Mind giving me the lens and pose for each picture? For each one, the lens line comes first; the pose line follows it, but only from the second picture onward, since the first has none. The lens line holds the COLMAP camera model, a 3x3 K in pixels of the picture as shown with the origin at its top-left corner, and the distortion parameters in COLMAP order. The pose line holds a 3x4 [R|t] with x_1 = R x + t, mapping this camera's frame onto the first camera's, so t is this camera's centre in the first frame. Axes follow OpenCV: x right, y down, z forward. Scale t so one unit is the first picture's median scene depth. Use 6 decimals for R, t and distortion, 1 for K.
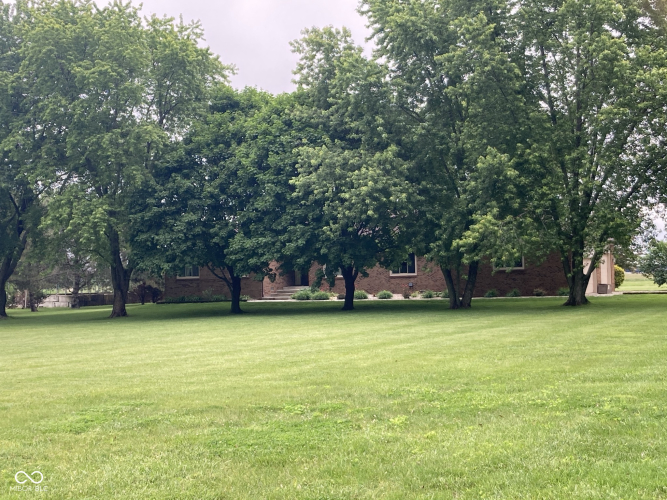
lens RADIAL K [[1048.1, 0, 333.5], [0, 1048.1, 250.0], [0, 0, 1]] dist [0.105025, -0.067379]
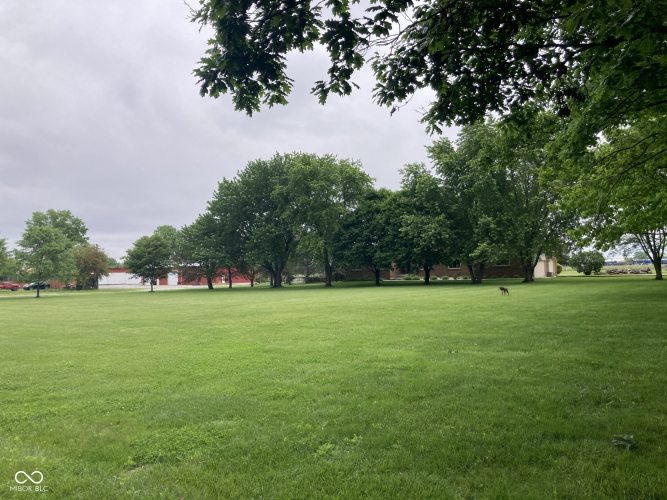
lens RADIAL K [[541.7, 0, 332.4], [0, 541.7, 220.5], [0, 0, 1]] dist [0.000498, -0.001814]
pose [[0.984532, -0.018351, -0.174240, 0.020733], [0.007279, 0.997925, -0.063969, -0.007440], [0.175052, 0.061711, 0.982623, -0.210242]]
